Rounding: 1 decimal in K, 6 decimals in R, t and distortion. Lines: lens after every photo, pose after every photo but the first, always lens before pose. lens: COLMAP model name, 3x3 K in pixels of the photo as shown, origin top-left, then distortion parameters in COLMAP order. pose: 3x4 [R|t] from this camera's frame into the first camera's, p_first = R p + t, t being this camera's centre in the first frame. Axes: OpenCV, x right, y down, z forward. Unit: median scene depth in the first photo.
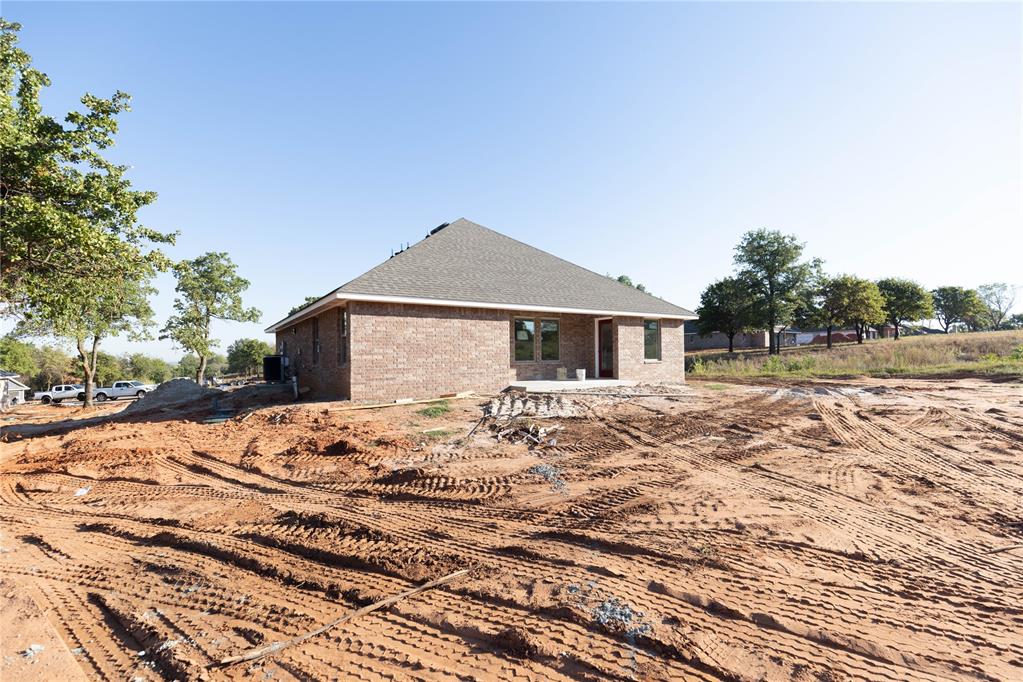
lens RADIAL K [[468.7, 0, 513.5], [0, 468.7, 352.8], [0, 0, 1]] dist [0.001639, -0.000108]
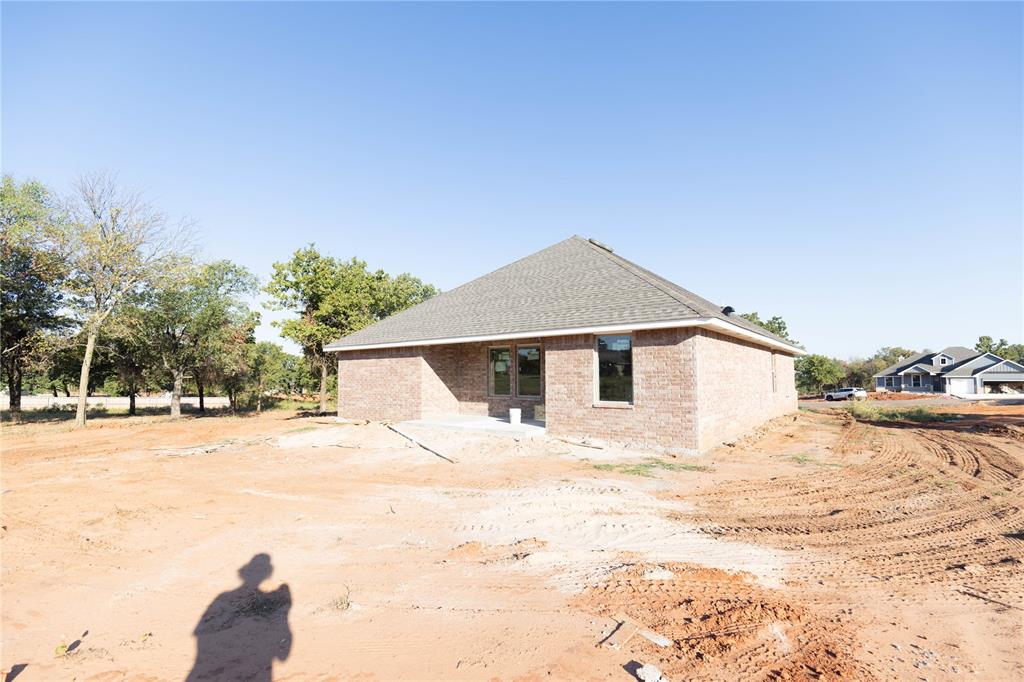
lens RADIAL K [[469.1, 0, 514.0], [0, 469.1, 352.8], [0, 0, 1]] dist [0.001639, -0.000108]
pose [[0.316847, -0.038970, -0.947676, 0.908335], [0.011627, 0.999240, -0.037203, -0.030451], [0.948405, 0.000769, 0.317060, 0.754183]]
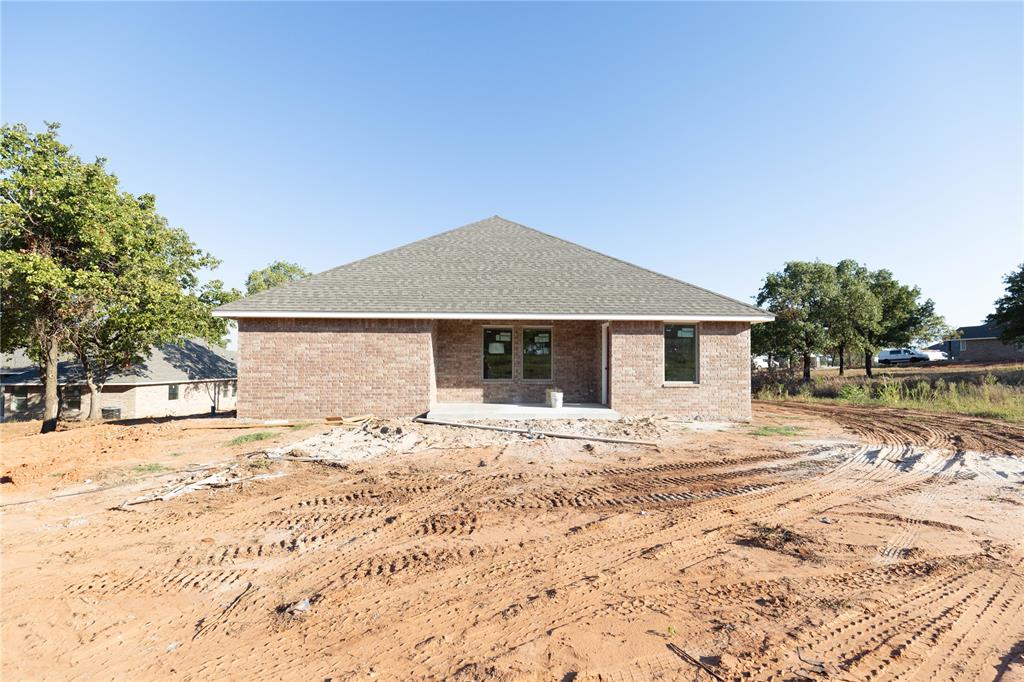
lens RADIAL K [[469.1, 0, 514.0], [0, 469.1, 352.8], [0, 0, 1]] dist [0.001639, -0.000108]
pose [[0.867768, 0.001343, -0.496967, 0.467964], [-0.007117, 0.999927, -0.009724, -0.022132], [0.496918, 0.011975, 0.867715, 0.304046]]
